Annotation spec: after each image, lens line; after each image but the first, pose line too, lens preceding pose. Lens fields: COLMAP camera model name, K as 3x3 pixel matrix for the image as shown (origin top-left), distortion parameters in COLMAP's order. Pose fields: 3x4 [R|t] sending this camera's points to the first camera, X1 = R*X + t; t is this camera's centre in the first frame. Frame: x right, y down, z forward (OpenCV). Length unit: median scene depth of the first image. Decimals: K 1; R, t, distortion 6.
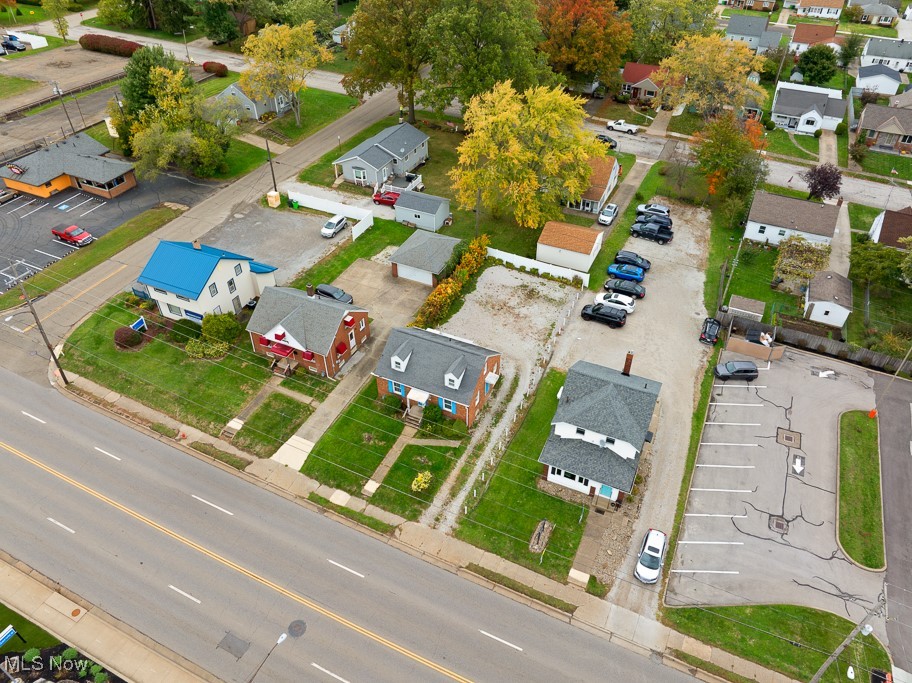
lens RADIAL K [[640.3, 0, 459.0], [0, 640.3, 340.8], [0, 0, 1]] dist [-0.029989, -0.009298]
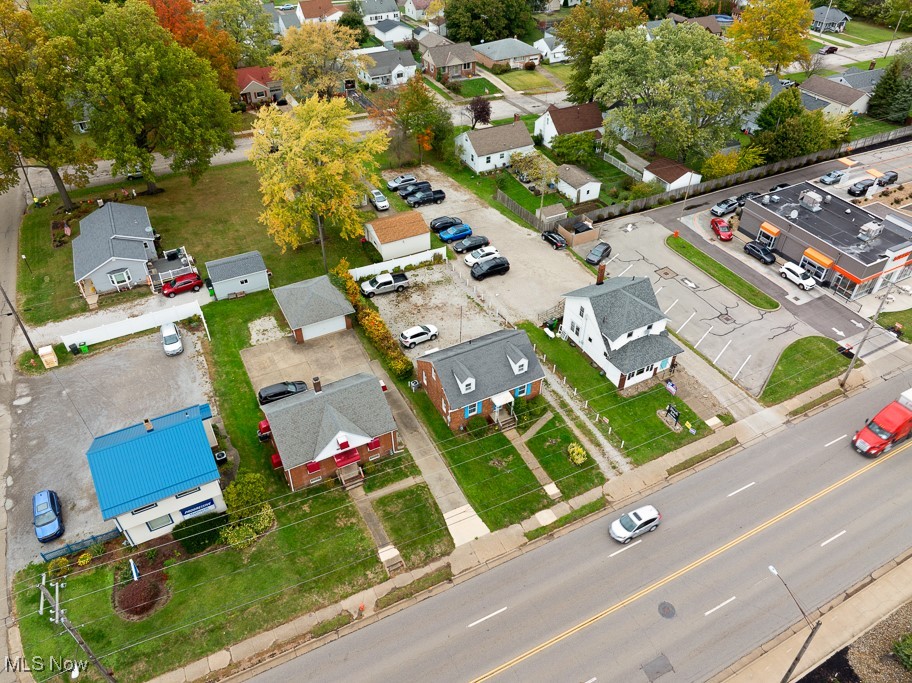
lens RADIAL K [[640.3, 0, 458.5], [0, 640.3, 341.6], [0, 0, 1]] dist [-0.029989, -0.009298]
pose [[0.609574, -0.507933, 0.608625, -0.585651], [0.505052, 0.840610, 0.195698, -0.192539], [-0.611017, 0.188095, 0.768946, 0.225755]]
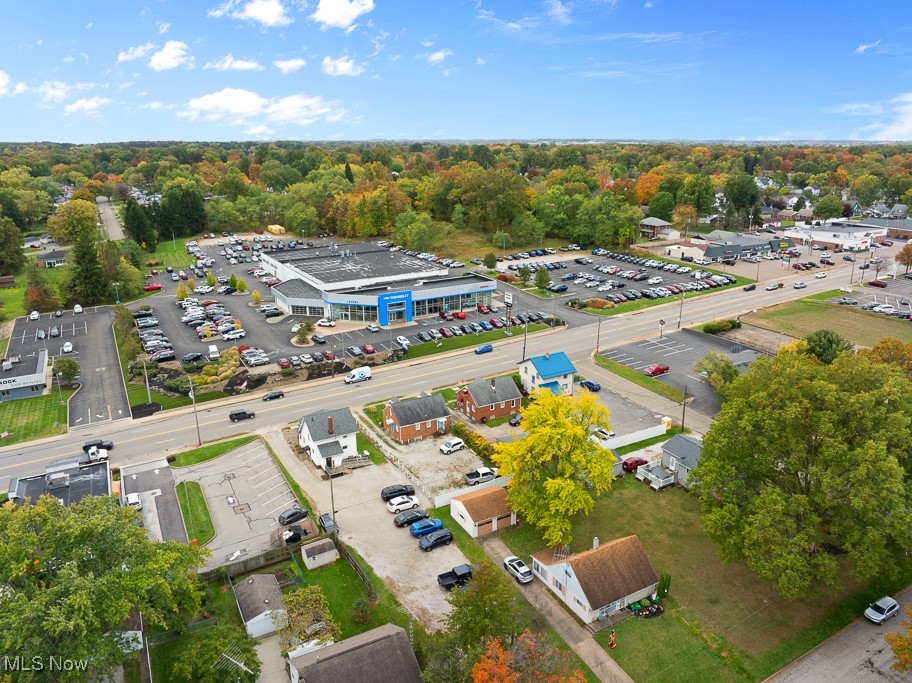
lens RADIAL K [[640.3, 0, 459.0], [0, 640.3, 339.8], [0, 0, 1]] dist [-0.029989, -0.009298]
pose [[-0.587501, 0.250572, -0.769452, 1.162135], [-0.513041, 0.619998, 0.593625, -1.153191], [0.625805, 0.743516, -0.235696, 1.245652]]
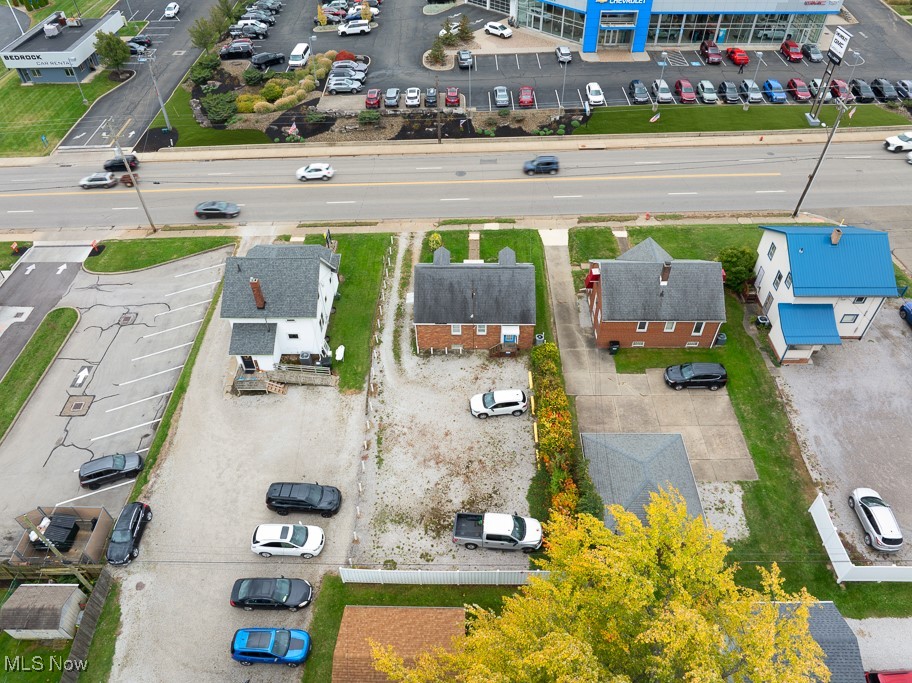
lens RADIAL K [[640.3, 0, 458.3], [0, 640.3, 339.5], [0, 0, 1]] dist [-0.029989, -0.009298]
pose [[-0.912282, 0.295282, -0.283814, 0.237817], [-0.251893, 0.141886, 0.957297, -0.730123], [0.322942, 0.944816, -0.055060, 1.013695]]
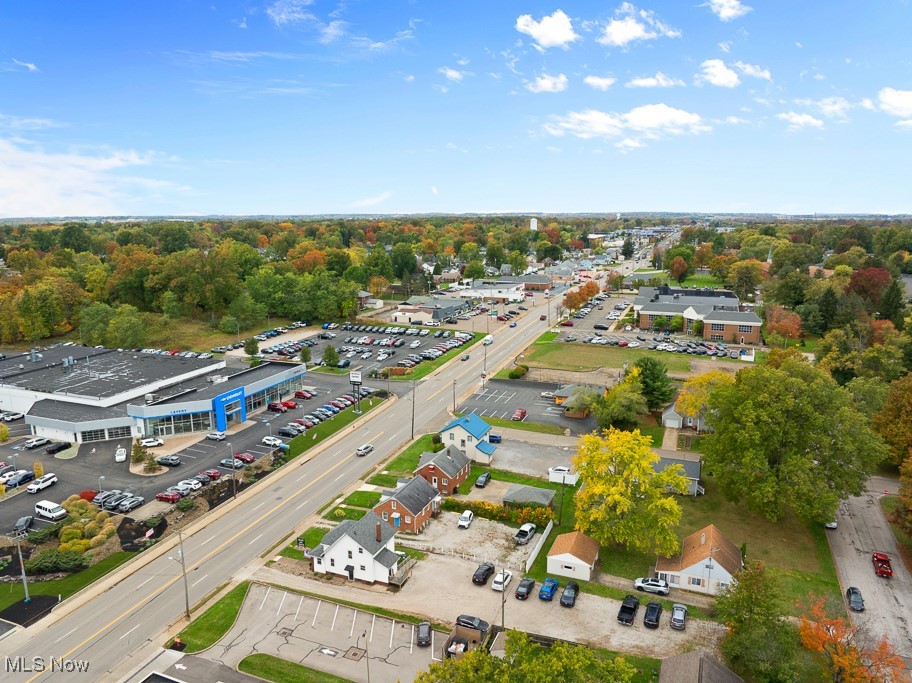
lens RADIAL K [[640.3, 0, 457.5], [0, 640.3, 342.7], [0, 0, 1]] dist [-0.029989, -0.009298]
pose [[0.047677, 0.204056, -0.977798, 1.499171], [-0.636665, 0.760499, 0.127664, -0.565810], [0.769665, 0.616443, 0.166174, 0.496158]]
